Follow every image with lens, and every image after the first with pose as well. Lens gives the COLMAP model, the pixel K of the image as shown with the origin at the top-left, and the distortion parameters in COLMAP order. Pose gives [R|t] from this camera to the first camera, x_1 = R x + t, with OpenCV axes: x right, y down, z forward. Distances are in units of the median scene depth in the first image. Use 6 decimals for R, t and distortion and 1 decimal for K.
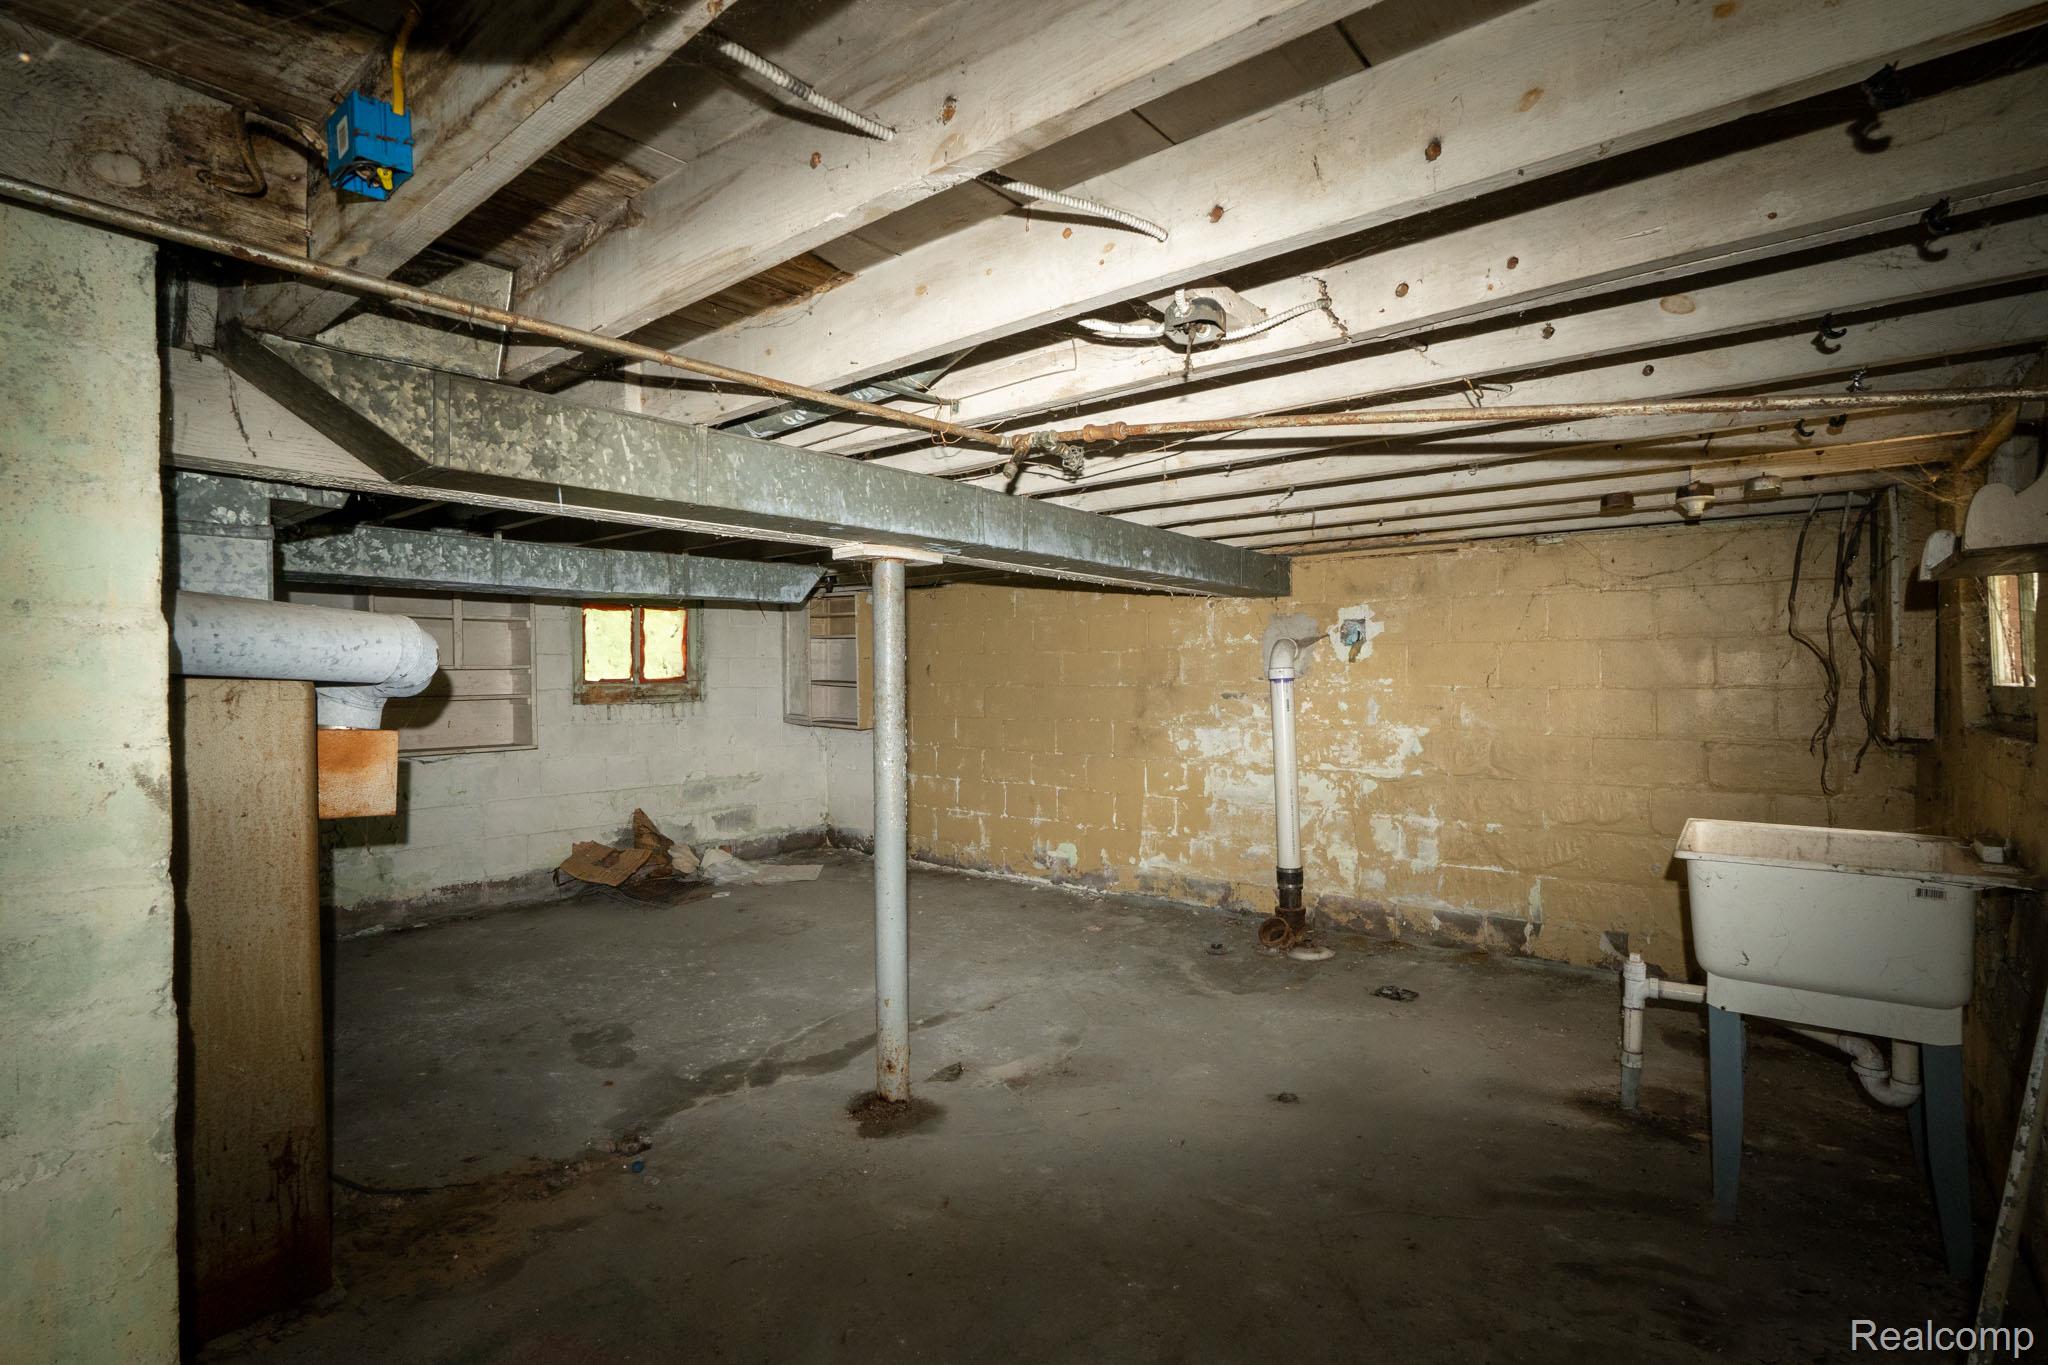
lens RADIAL K [[952.0, 0, 1020.7], [0, 952.0, 677.5], [0, 0, 1]] dist [-0.073392, 0.032380]
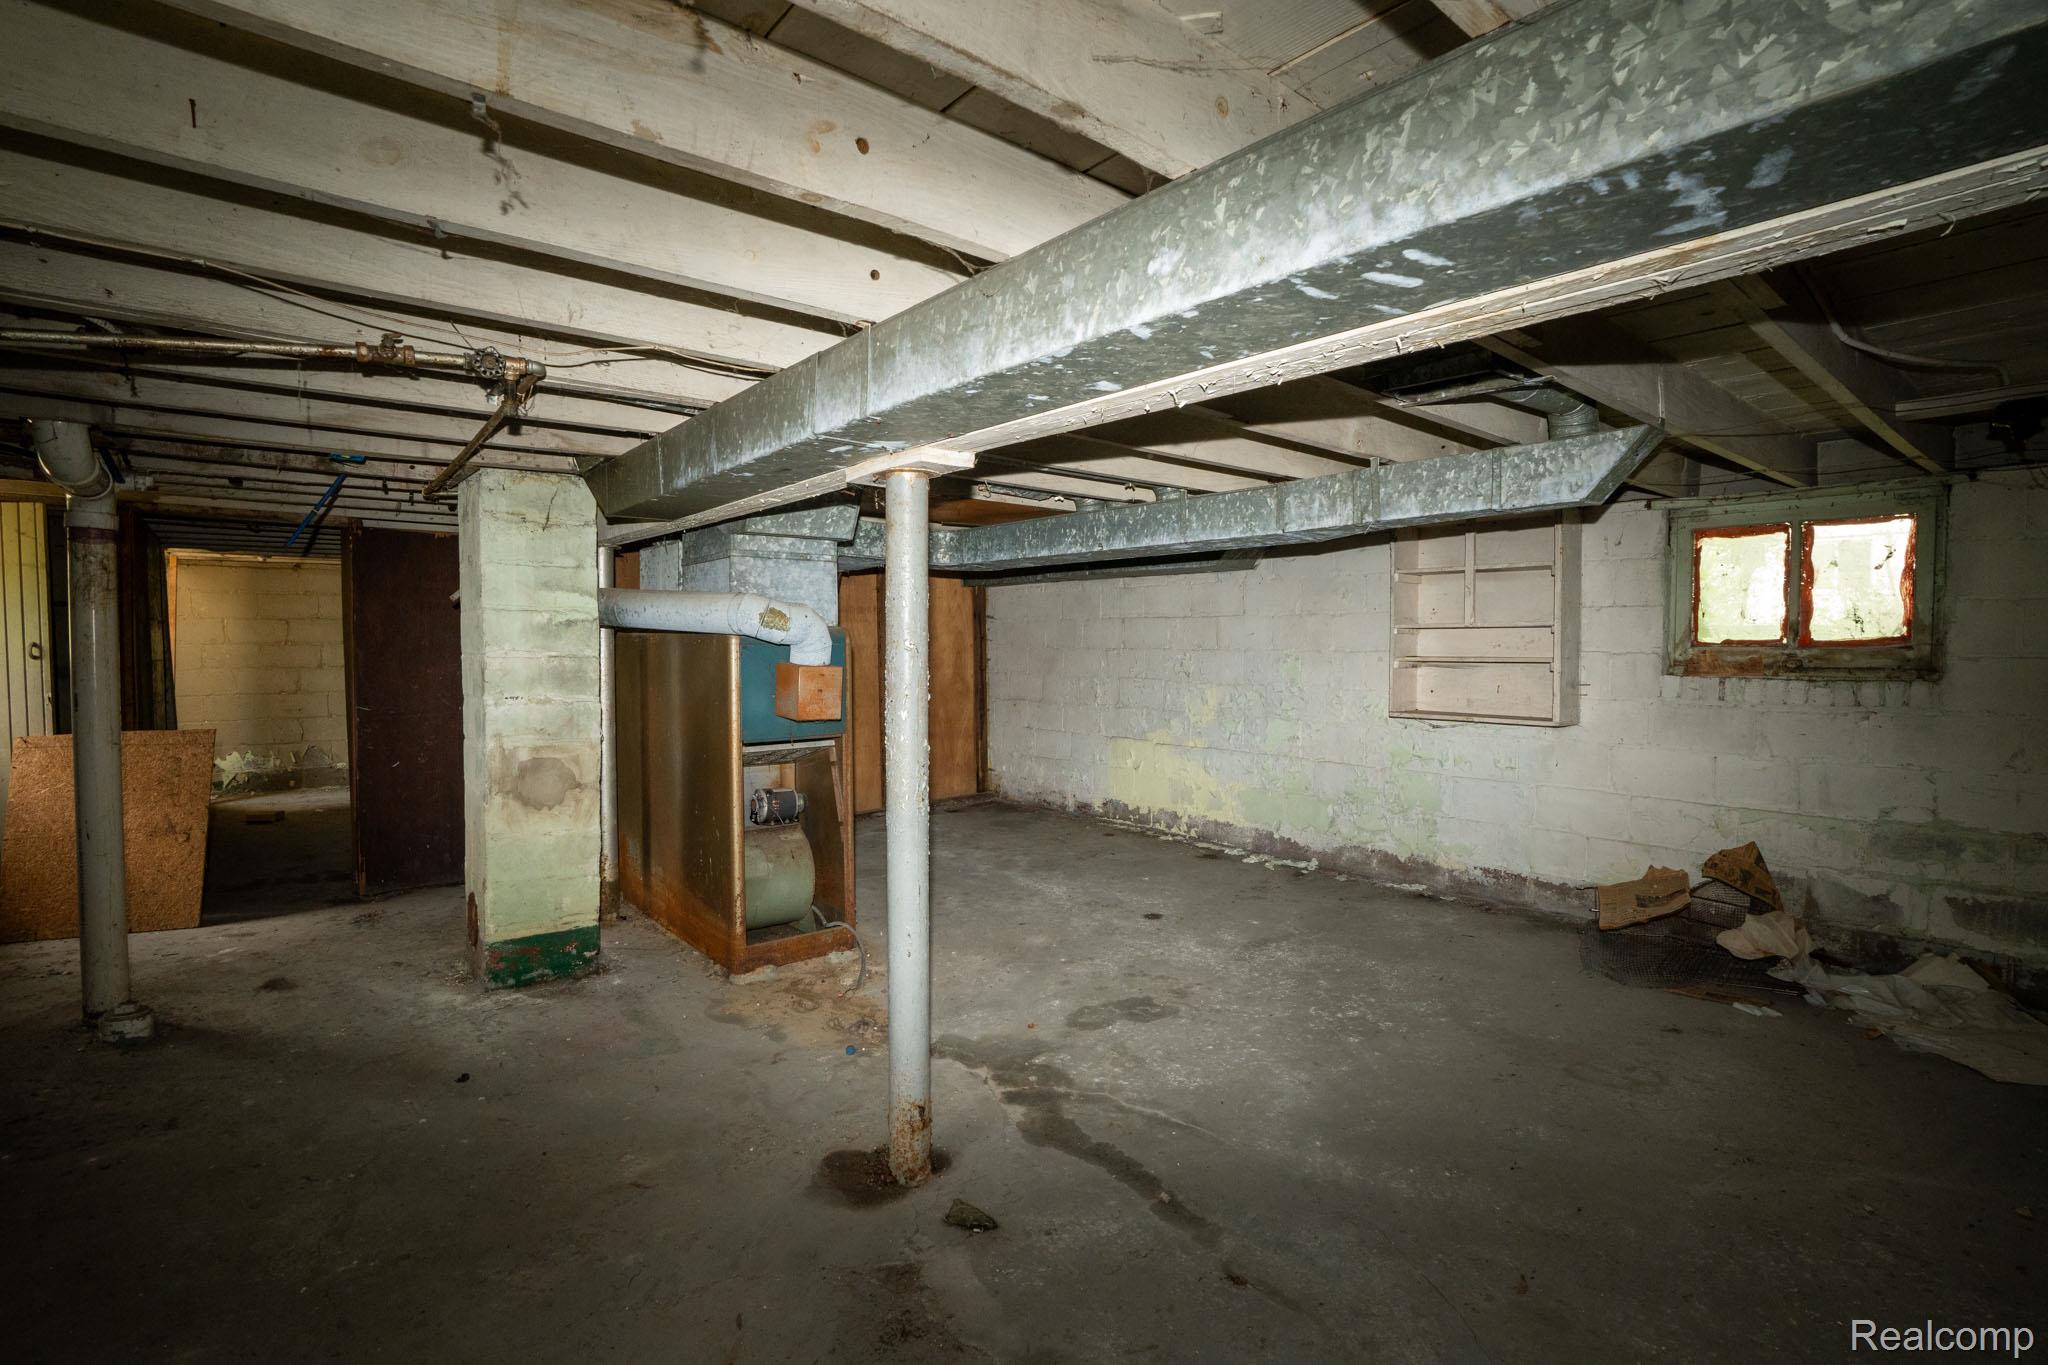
lens RADIAL K [[952.0, 0, 1020.7], [0, 952.0, 677.5], [0, 0, 1]] dist [-0.073392, 0.032380]
pose [[-0.194755, 0.042803, -0.979918, 0.458405], [-0.006043, 0.998976, 0.044836, 0.003189], [0.980833, 0.014654, -0.194297, 0.959200]]
